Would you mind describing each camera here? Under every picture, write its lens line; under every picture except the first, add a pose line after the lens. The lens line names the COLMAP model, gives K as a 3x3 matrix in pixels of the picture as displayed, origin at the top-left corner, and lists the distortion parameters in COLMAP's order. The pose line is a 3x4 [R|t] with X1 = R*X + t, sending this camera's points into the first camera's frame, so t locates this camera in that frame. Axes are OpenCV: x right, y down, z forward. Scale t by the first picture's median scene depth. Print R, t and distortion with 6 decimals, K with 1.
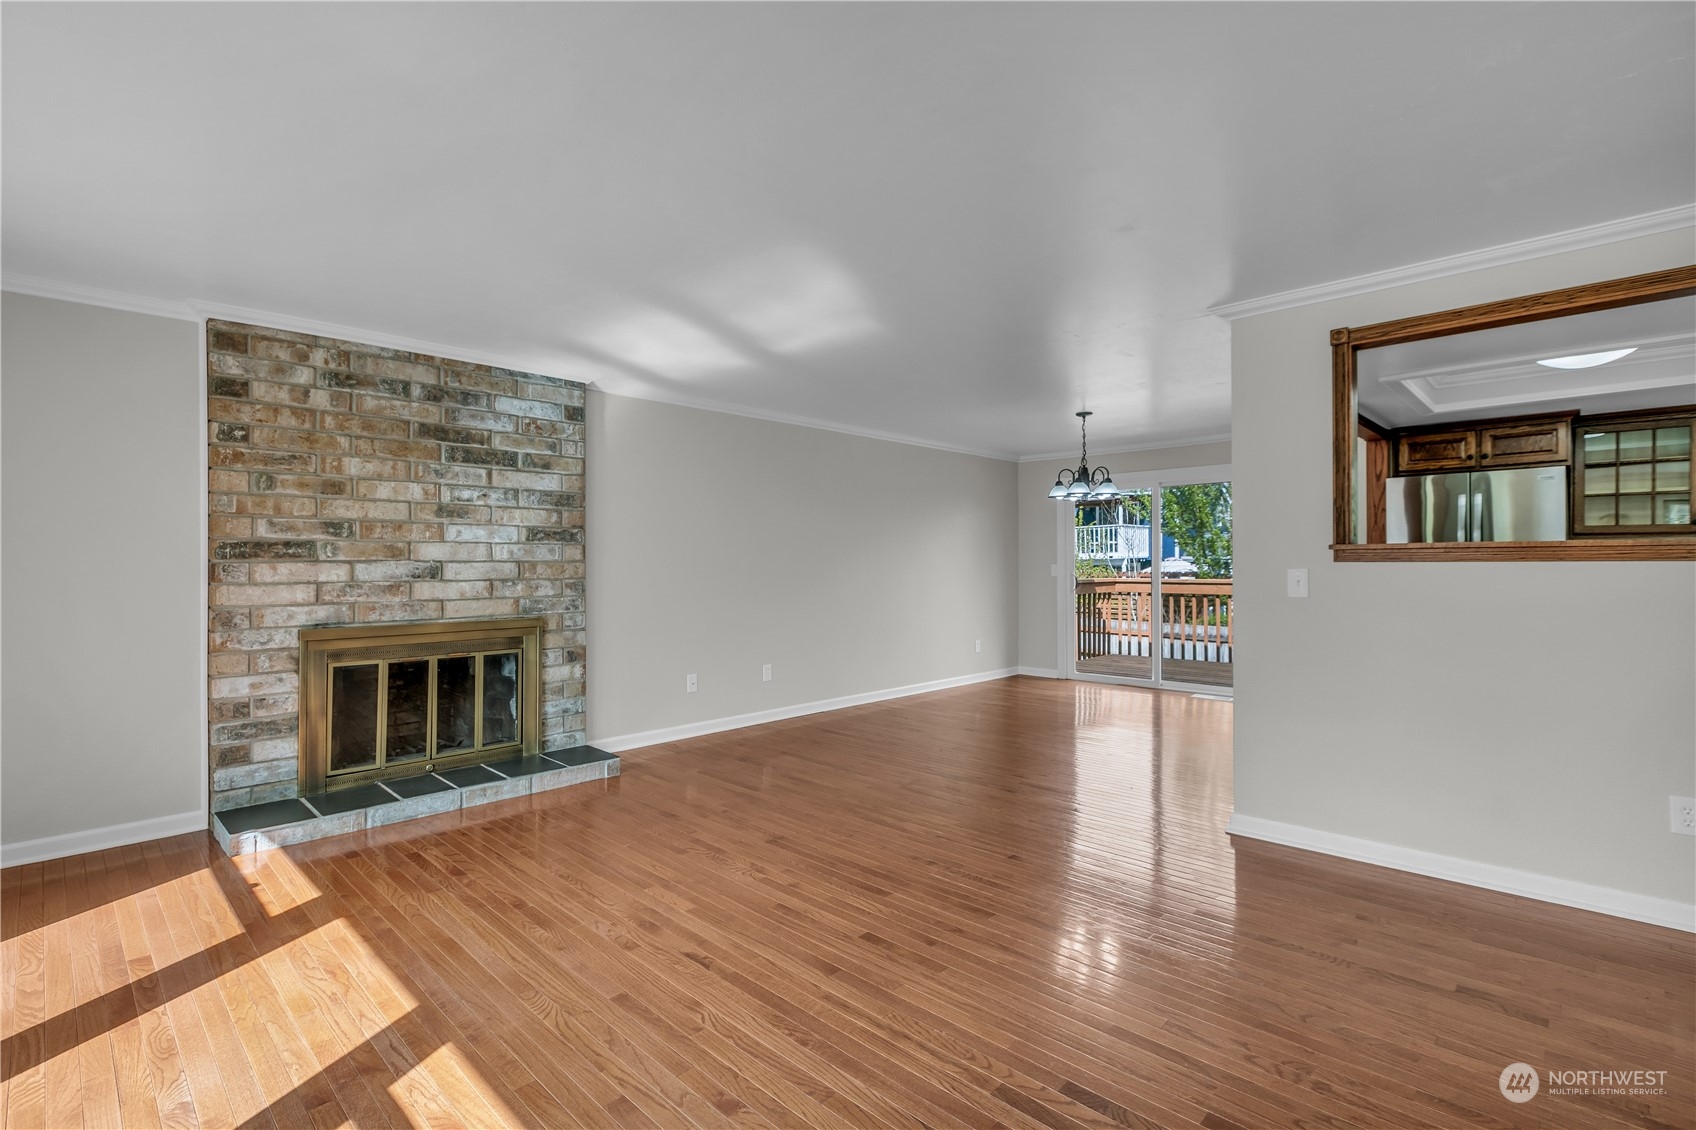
lens RADIAL K [[775.6, 0, 843.4], [0, 775.6, 560.2], [0, 0, 1]] dist [-0.003079, 0.000692]
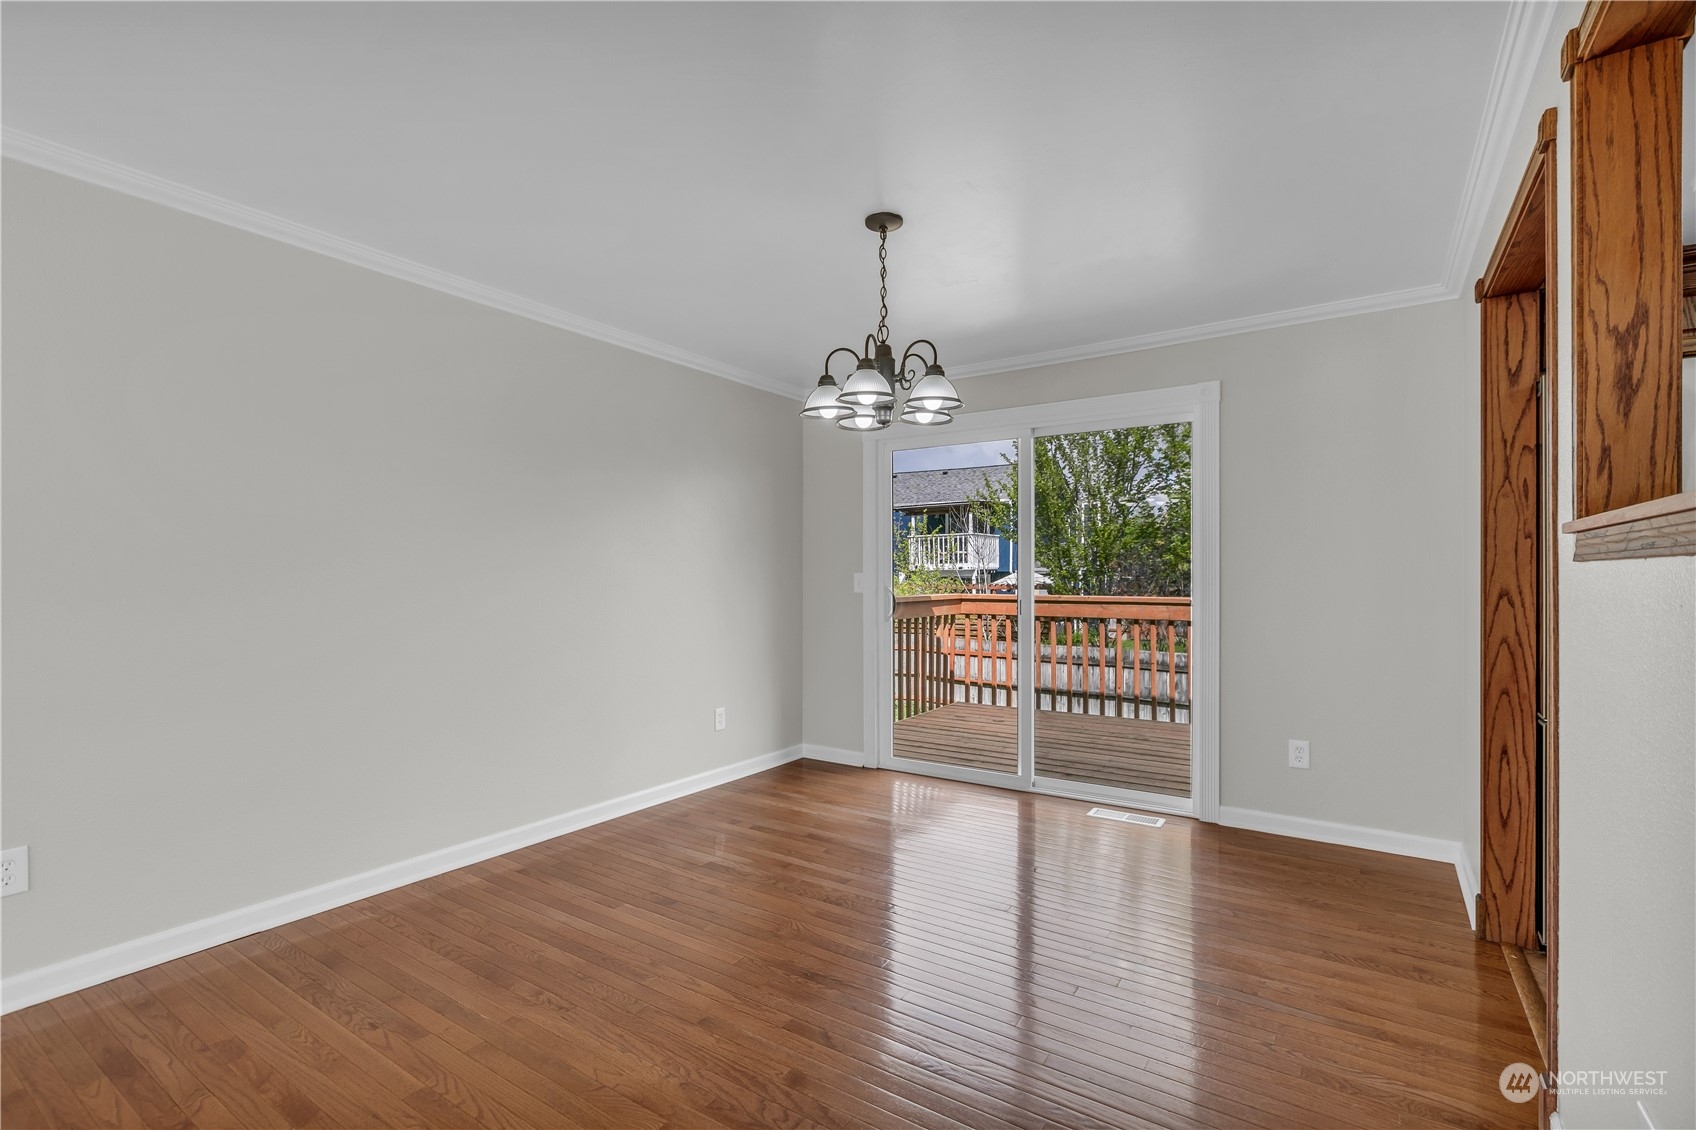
lens RADIAL K [[775.6, 0, 843.0], [0, 775.6, 569.5], [0, 0, 1]] dist [-0.003079, 0.000692]
pose [[0.983944, 0.003859, 0.178437, 0.174665], [-0.003236, 0.999988, -0.003783, 0.006081], [-0.178450, 0.003145, 0.983944, 0.477668]]
